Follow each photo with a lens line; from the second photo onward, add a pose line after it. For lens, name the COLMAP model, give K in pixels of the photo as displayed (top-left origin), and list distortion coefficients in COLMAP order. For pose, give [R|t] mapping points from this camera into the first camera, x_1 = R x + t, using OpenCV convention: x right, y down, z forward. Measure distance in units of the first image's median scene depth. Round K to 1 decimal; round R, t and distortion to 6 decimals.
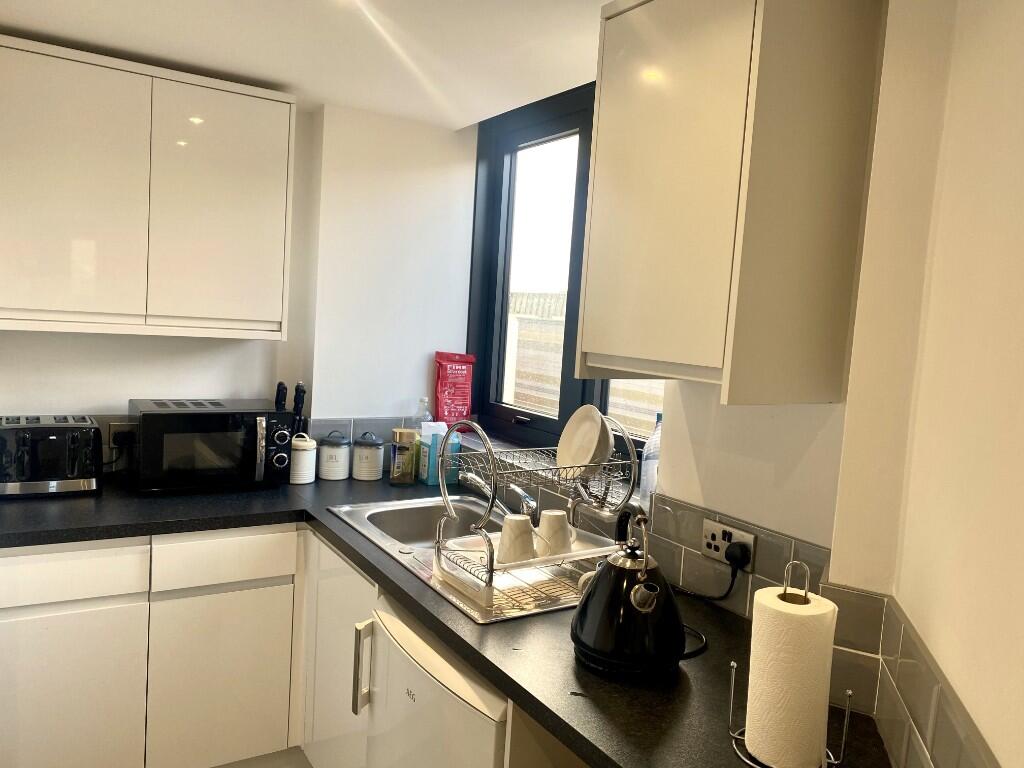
lens RADIAL K [[793.7, 0, 512.0], [0, 793.7, 384.0], [0, 0, 1]] dist [0.090151, -0.000949]
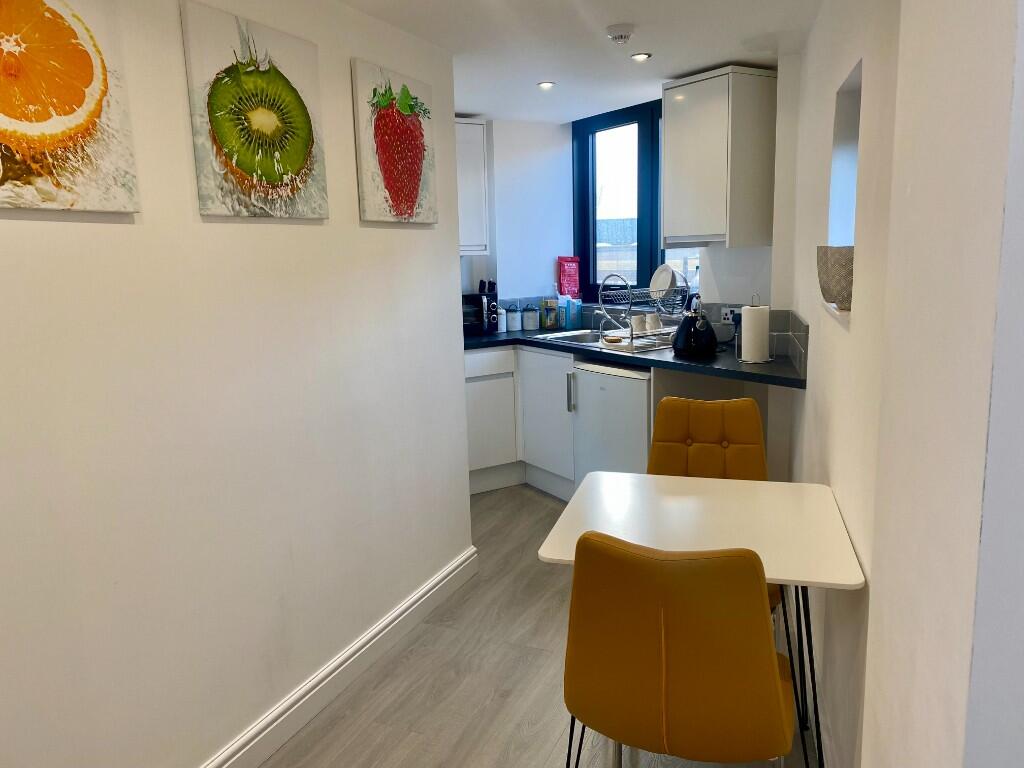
lens RADIAL K [[772.5, 0, 512.0], [0, 772.5, 384.0], [0, 0, 1]] dist [0.091770, -0.001217]
pose [[0.995485, -0.093201, -0.017957, -0.225851], [0.094391, 0.991962, 0.084272, 0.098052], [0.009958, -0.085586, 0.996281, -0.830569]]
